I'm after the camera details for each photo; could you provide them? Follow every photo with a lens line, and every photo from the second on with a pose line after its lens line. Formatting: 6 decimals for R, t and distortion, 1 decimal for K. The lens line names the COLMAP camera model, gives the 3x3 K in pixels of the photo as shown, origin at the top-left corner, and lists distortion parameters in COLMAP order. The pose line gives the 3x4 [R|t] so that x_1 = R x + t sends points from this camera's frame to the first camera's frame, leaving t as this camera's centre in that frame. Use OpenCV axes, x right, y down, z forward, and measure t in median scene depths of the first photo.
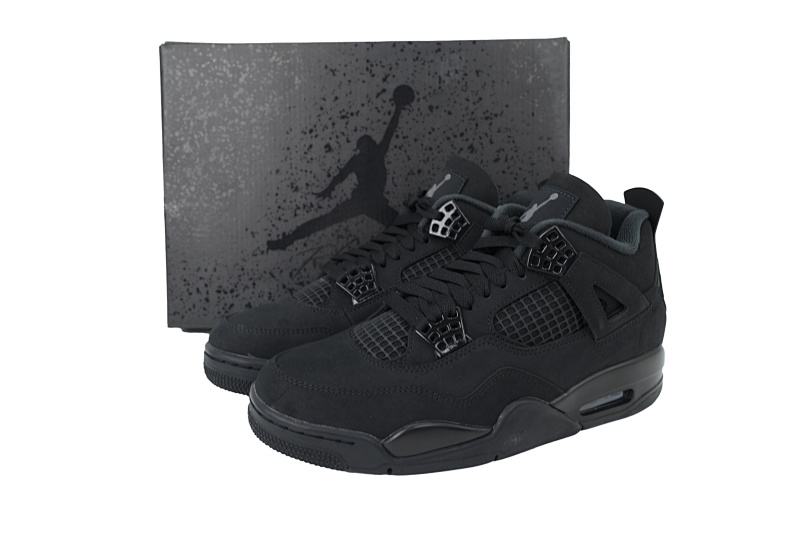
lens RADIAL K [[753.8, 0, 400.0], [0, 753.8, 266.5], [0, 0, 1]] dist [0.000701, 0.001513]
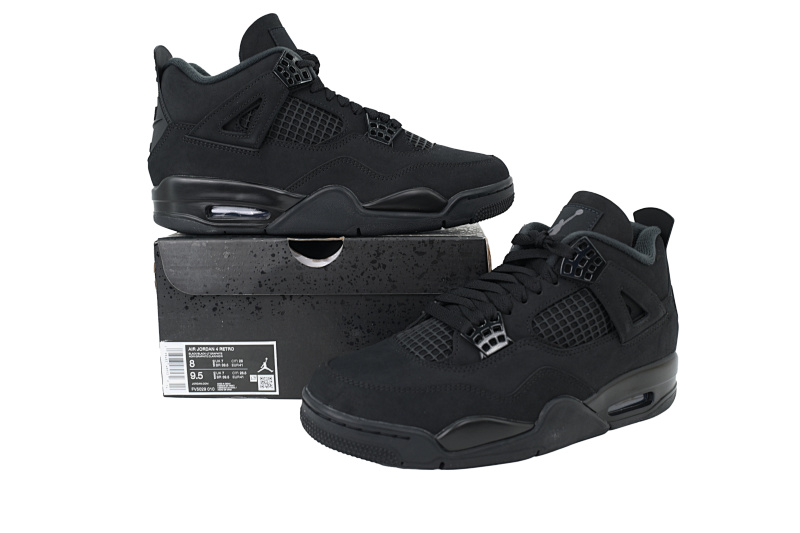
lens RADIAL K [[753.8, 0, 400.0], [0, 753.8, 266.5], [0, 0, 1]] dist [0.000701, 0.001513]
pose [[0.998015, -0.005529, 0.062739, -0.129284], [0.010260, 0.997105, -0.075347, 0.068187], [-0.062141, 0.075841, 0.995182, -0.065413]]
